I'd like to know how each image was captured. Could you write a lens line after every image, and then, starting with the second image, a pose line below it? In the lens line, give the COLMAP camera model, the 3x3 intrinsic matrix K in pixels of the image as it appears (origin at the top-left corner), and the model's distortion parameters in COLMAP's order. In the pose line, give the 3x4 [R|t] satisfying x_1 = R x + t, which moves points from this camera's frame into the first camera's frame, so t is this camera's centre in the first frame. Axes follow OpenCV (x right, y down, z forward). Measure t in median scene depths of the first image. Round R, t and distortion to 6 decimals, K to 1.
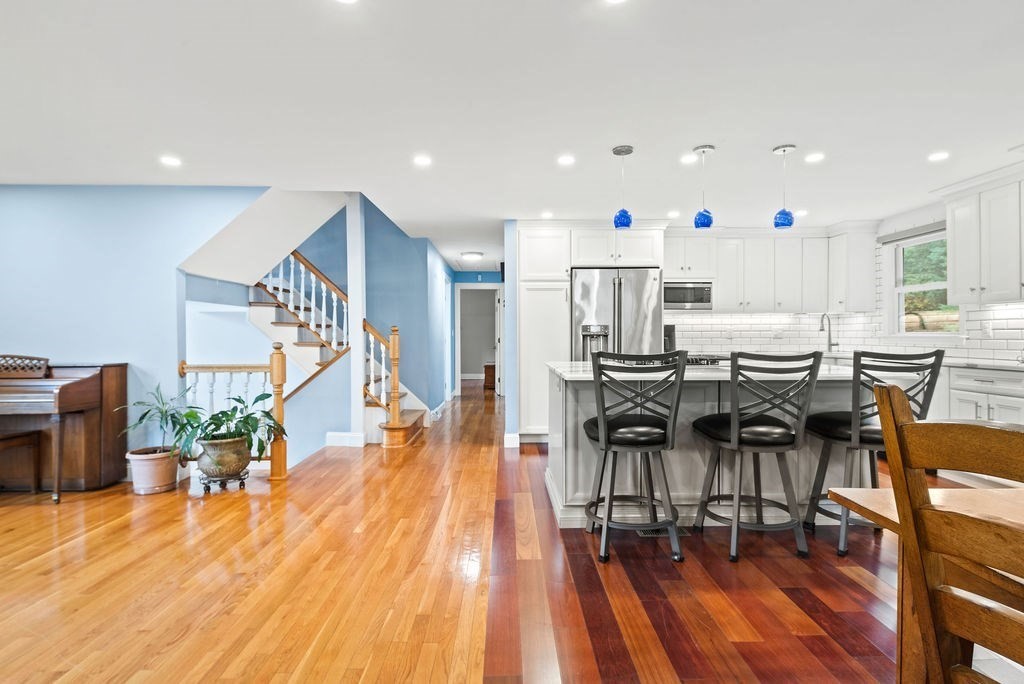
lens RADIAL K [[511.5, 0, 512.0], [0, 511.5, 342.0], [0, 0, 1]] dist [0.000602, -0.000349]
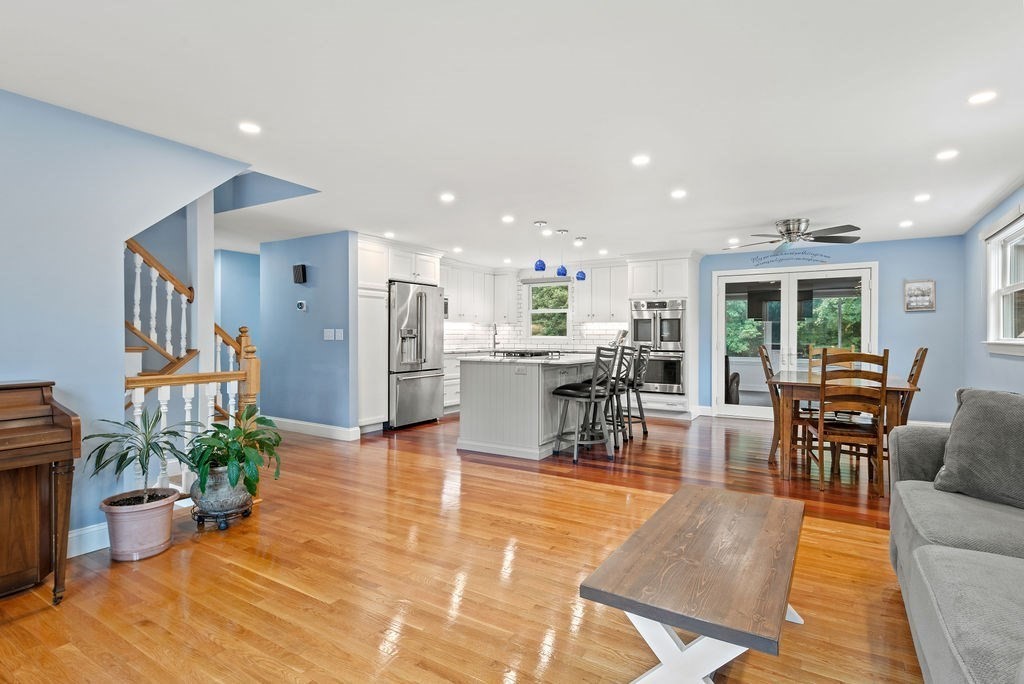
lens RADIAL K [[511.5, 0, 512.0], [0, 511.5, 342.0], [0, 0, 1]] dist [0.000602, -0.000349]
pose [[0.544769, -0.005366, 0.838569, -0.738380], [0.007861, 0.999968, 0.001291, -0.001509], [-0.838549, 0.005889, 0.544794, 0.122567]]
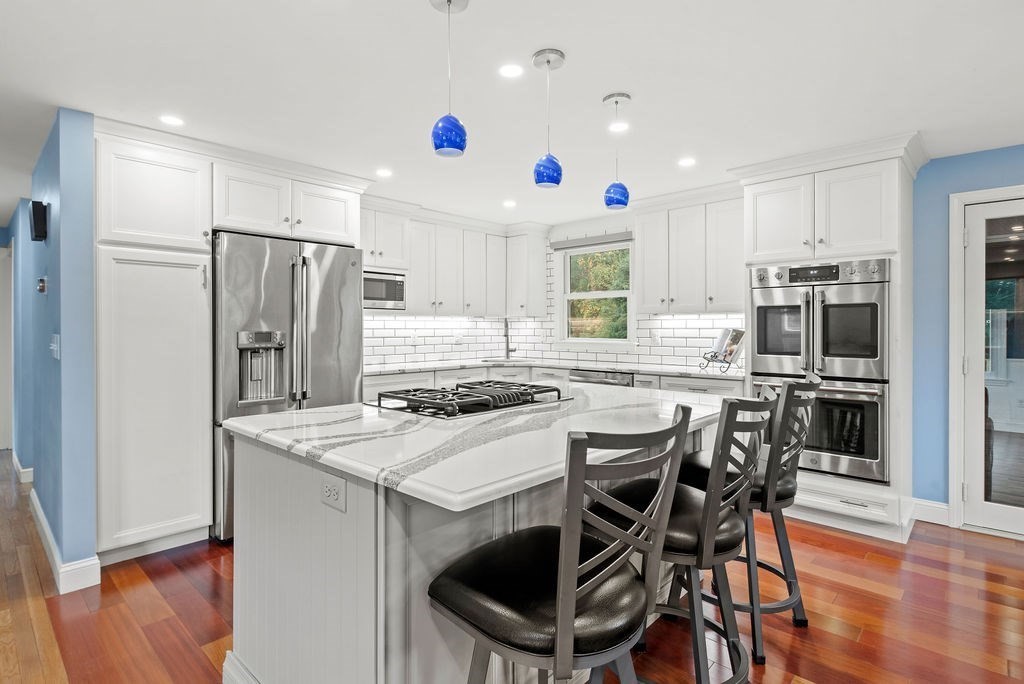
lens RADIAL K [[516.6, 0, 511.6], [0, 516.6, 333.5], [0, 0, 1]] dist [-0.003041, -0.001117]
pose [[0.693736, -0.004225, 0.720217, -0.067479], [0.009321, 0.999952, -0.003112, -0.026284], [-0.720169, 0.008872, 0.693742, 0.377268]]
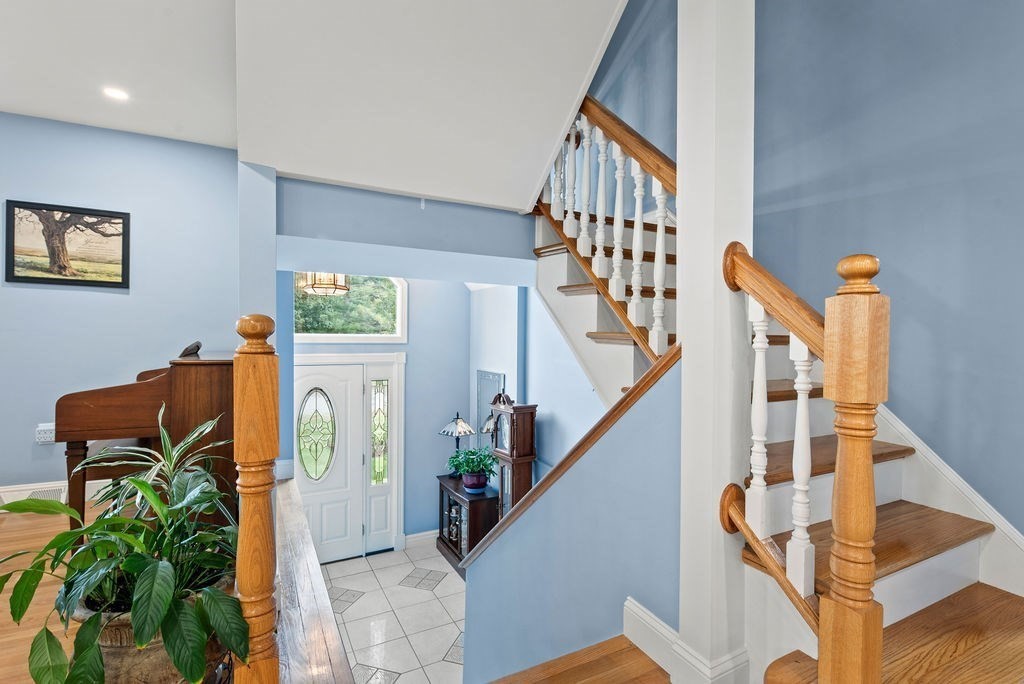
lens RADIAL K [[479.7, 0, 512.0], [0, 479.7, 342.0], [0, 0, 1]] dist [-0.000866, -0.000042]
pose [[0.461650, 0.016189, -0.886914, -0.116069], [-0.023111, 0.999714, 0.006218, 0.008209], [0.886761, 0.017627, 0.461892, 0.768508]]
